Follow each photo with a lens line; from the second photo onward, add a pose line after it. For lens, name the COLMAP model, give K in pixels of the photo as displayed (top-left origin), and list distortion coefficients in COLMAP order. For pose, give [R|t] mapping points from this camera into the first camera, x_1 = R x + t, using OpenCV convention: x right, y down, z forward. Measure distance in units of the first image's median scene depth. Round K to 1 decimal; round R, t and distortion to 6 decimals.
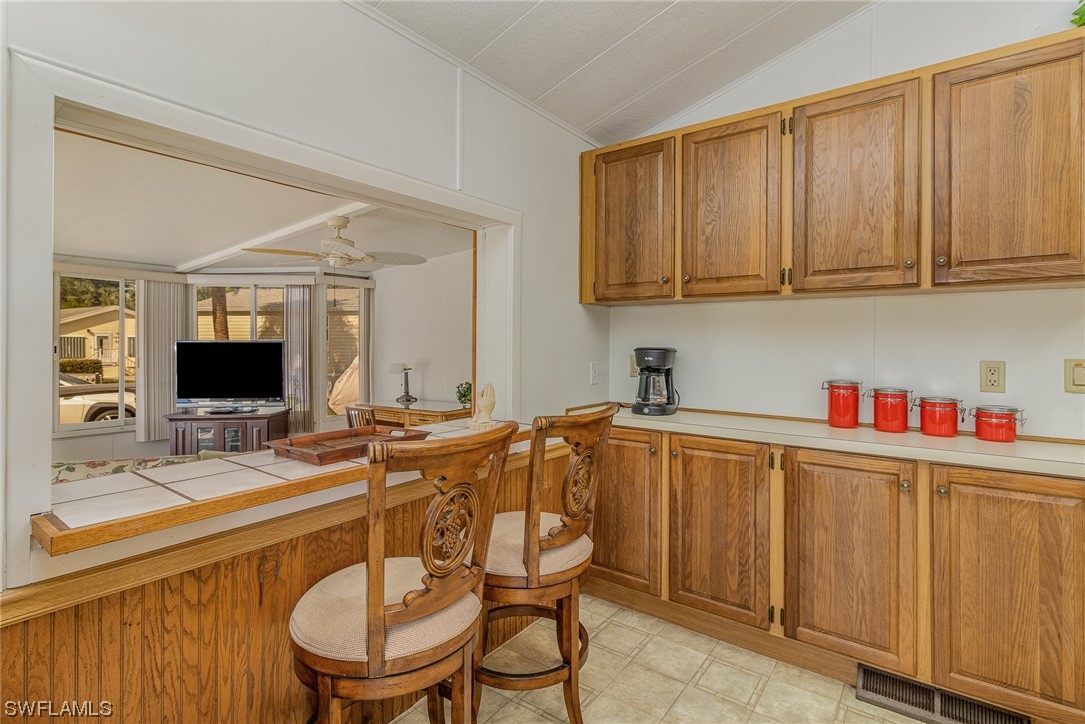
lens RADIAL K [[526.6, 0, 541.8], [0, 526.6, 342.1], [0, 0, 1]] dist [0.001609, 0.000357]
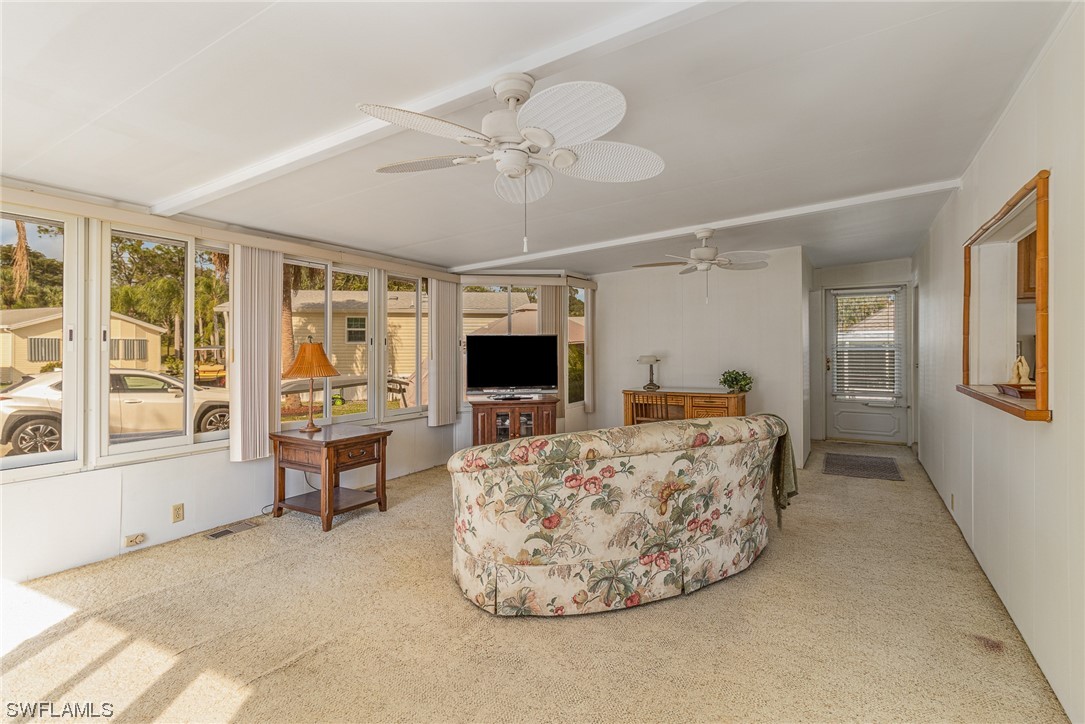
lens RADIAL K [[526.6, 0, 541.8], [0, 526.6, 342.1], [0, 0, 1]] dist [0.001609, 0.000357]
pose [[0.994738, -0.000497, 0.102451, -0.629847], [0.001207, 0.999976, -0.006871, 0.020103], [-0.102446, 0.006959, 0.994714, -0.114993]]
